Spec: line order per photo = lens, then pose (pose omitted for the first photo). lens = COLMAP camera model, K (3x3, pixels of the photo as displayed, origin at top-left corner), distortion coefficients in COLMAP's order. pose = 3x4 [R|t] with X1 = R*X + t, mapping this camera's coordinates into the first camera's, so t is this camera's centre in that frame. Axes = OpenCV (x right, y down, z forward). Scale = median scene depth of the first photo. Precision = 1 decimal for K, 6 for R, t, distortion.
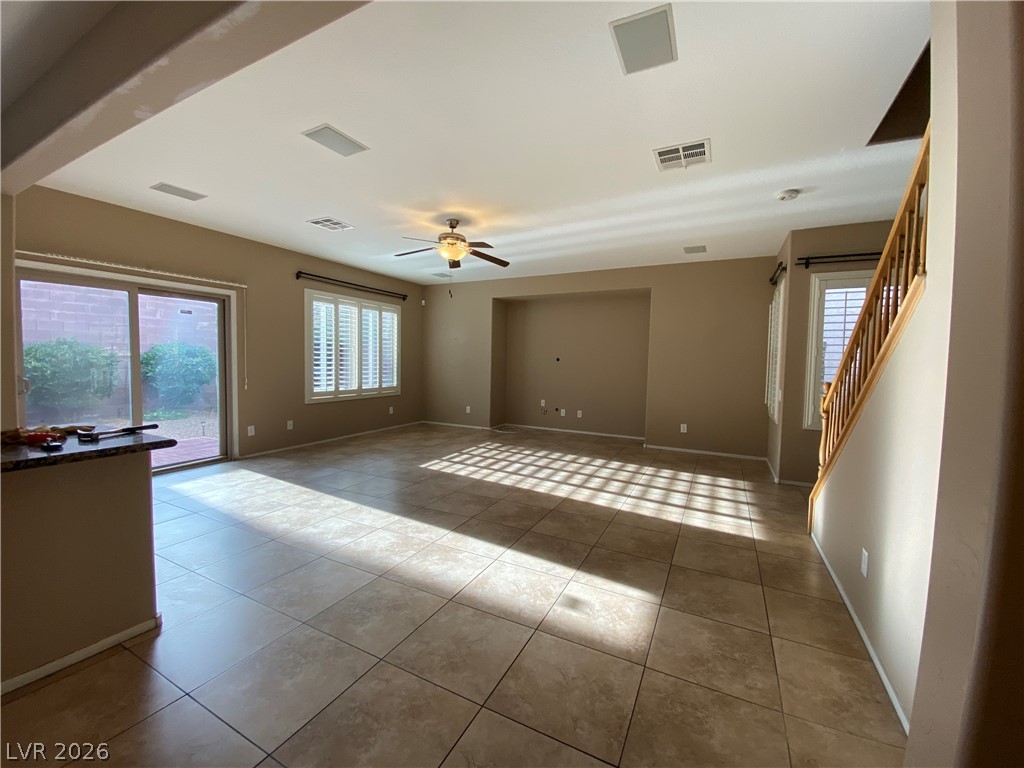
lens RADIAL K [[412.5, 0, 510.8], [0, 412.5, 385.4], [0, 0, 1]] dist [-0.024636, -0.001066]
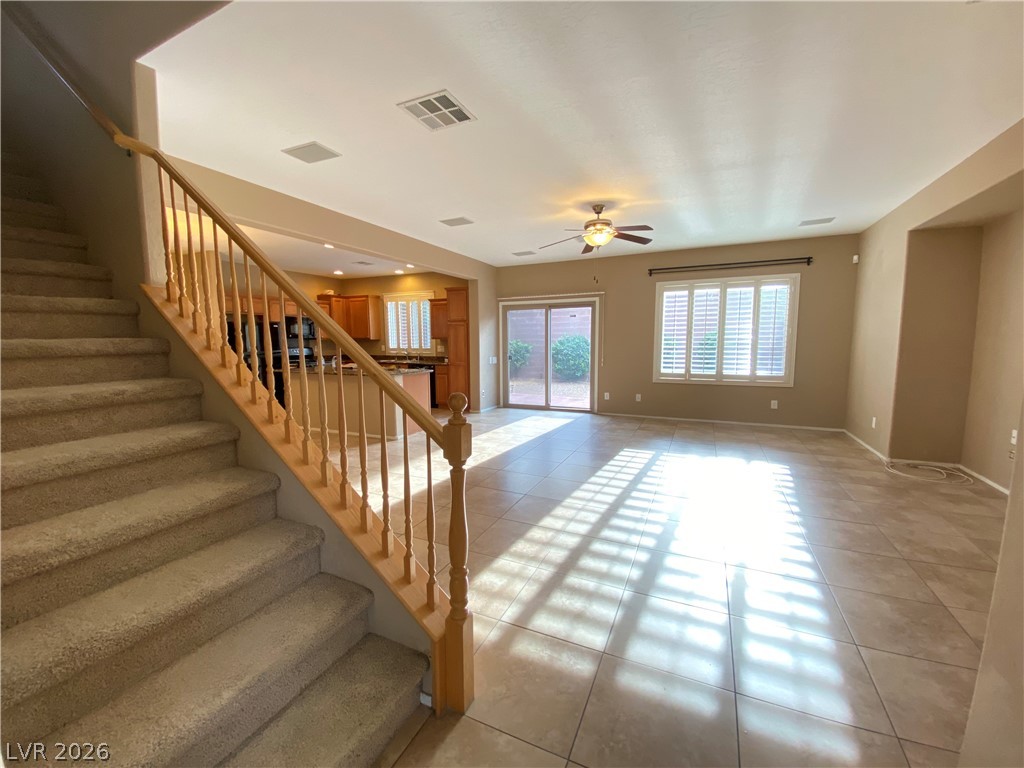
lens RADIAL K [[412.5, 0, 507.7], [0, 412.5, 385.1], [0, 0, 1]] dist [-0.024636, -0.001066]
pose [[-0.003965, 0.100315, -0.994948, 0.658239], [-0.042319, 0.994048, 0.100393, -0.046435], [0.999096, 0.042503, 0.000304, 0.580771]]
